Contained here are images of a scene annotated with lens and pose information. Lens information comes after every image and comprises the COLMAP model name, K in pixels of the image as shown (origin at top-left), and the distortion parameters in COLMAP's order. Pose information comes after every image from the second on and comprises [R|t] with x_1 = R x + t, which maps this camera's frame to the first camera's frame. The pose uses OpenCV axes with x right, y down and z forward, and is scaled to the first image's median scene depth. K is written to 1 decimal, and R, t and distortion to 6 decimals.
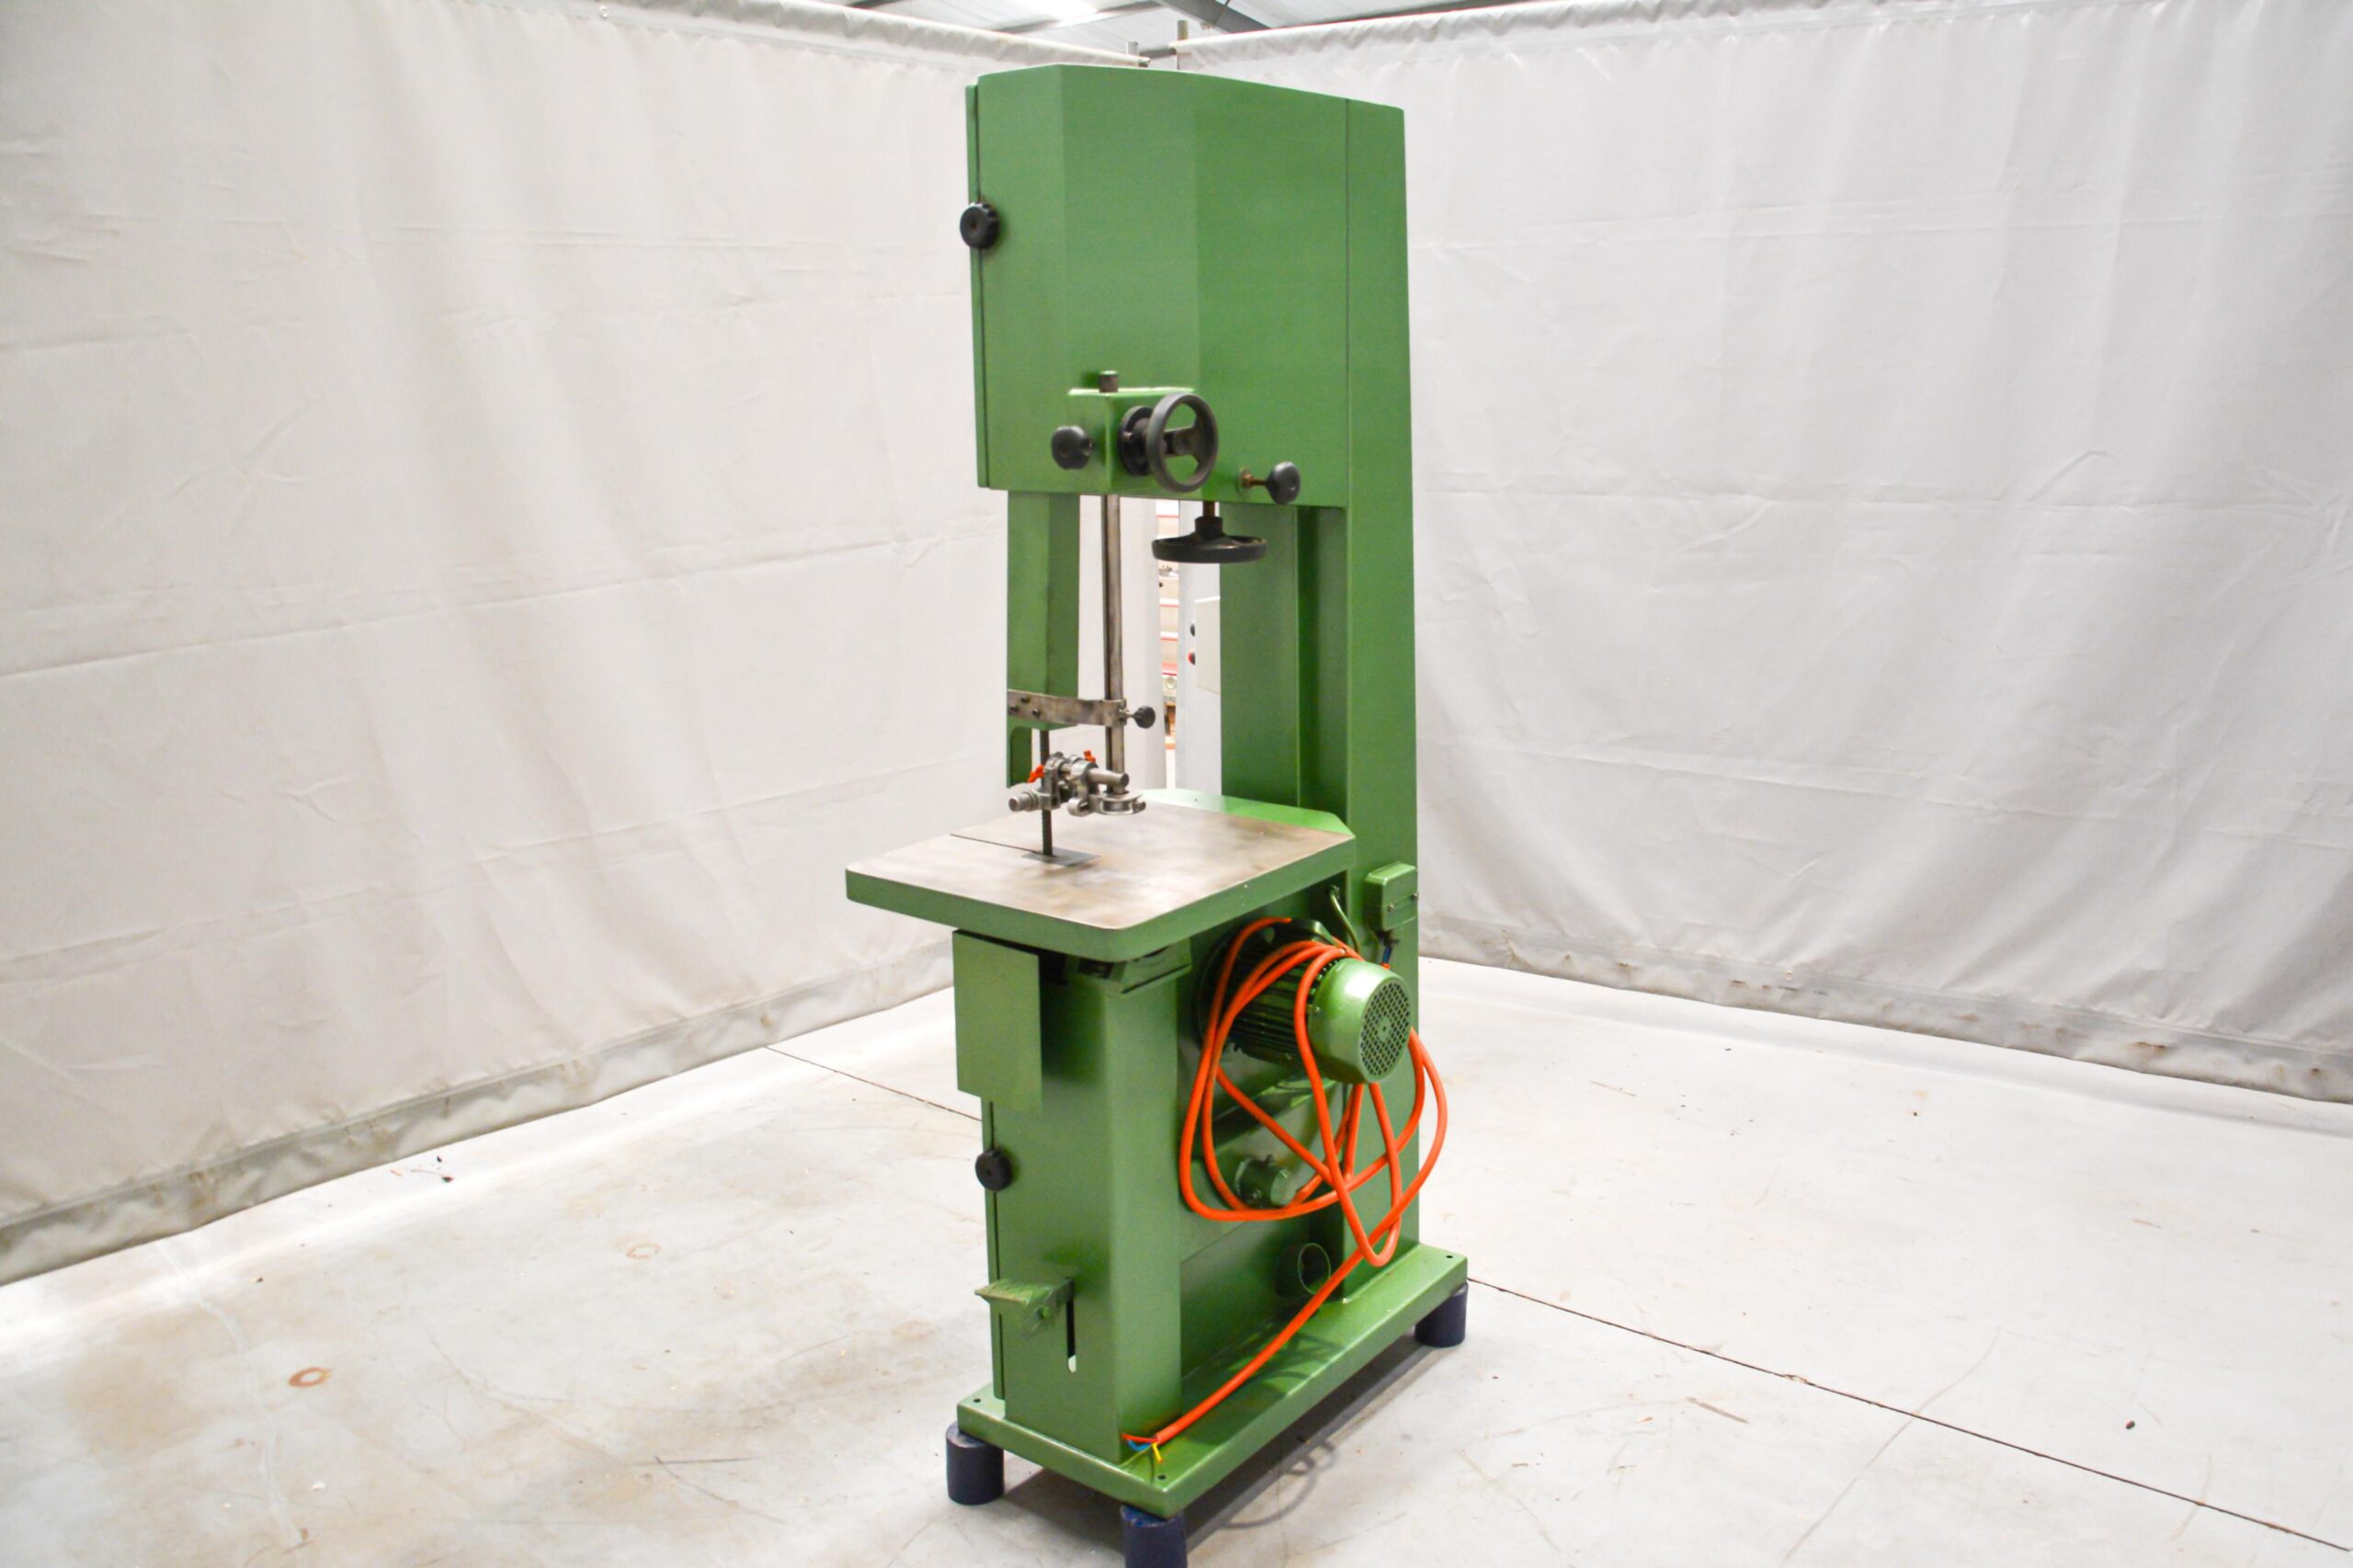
lens RADIAL K [[2012.2, 0, 1172.4], [0, 2012.2, 783.5], [0, 0, 1]] dist [-0.101879, 0.023607]
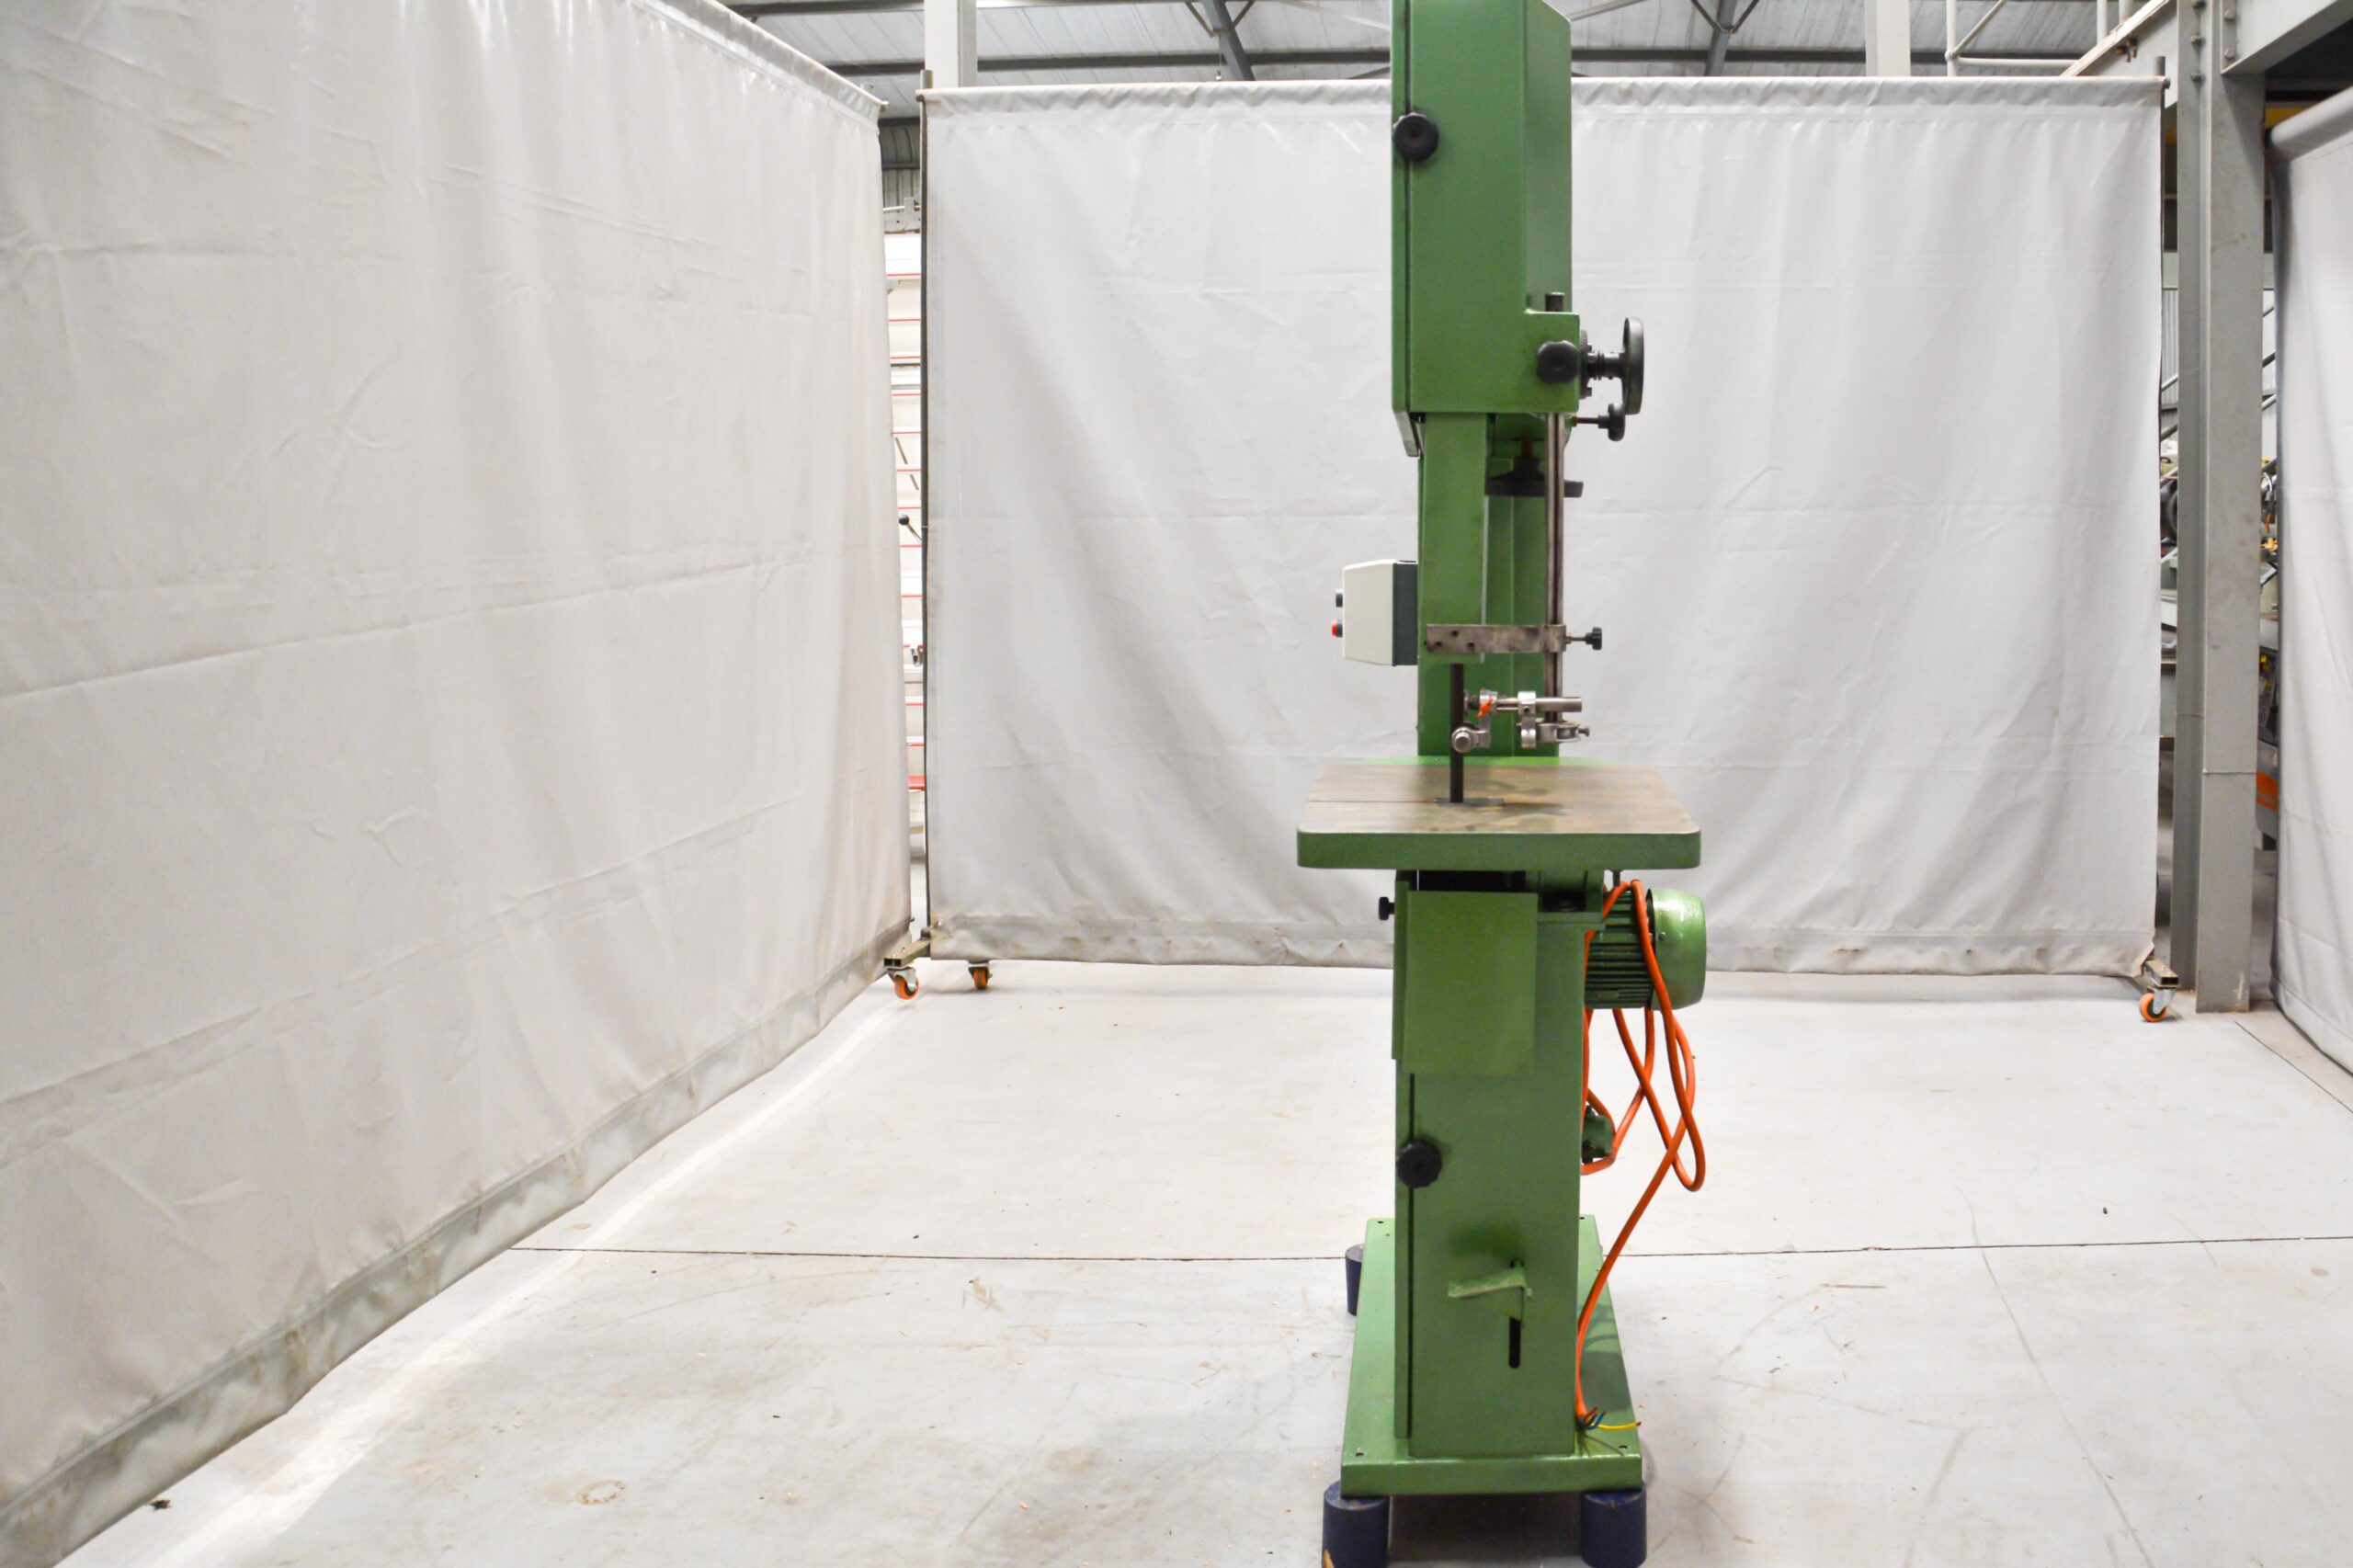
lens RADIAL K [[2012.2, 0, 974.3], [0, 2012.2, 596.0], [0, 0, 1]] dist [-0.101879, 0.023607]
pose [[0.886630, -0.012751, 0.462304, -0.552401], [0.088825, 0.985705, -0.143166, 0.044897], [-0.453870, 0.167999, 0.875088, 0.148618]]
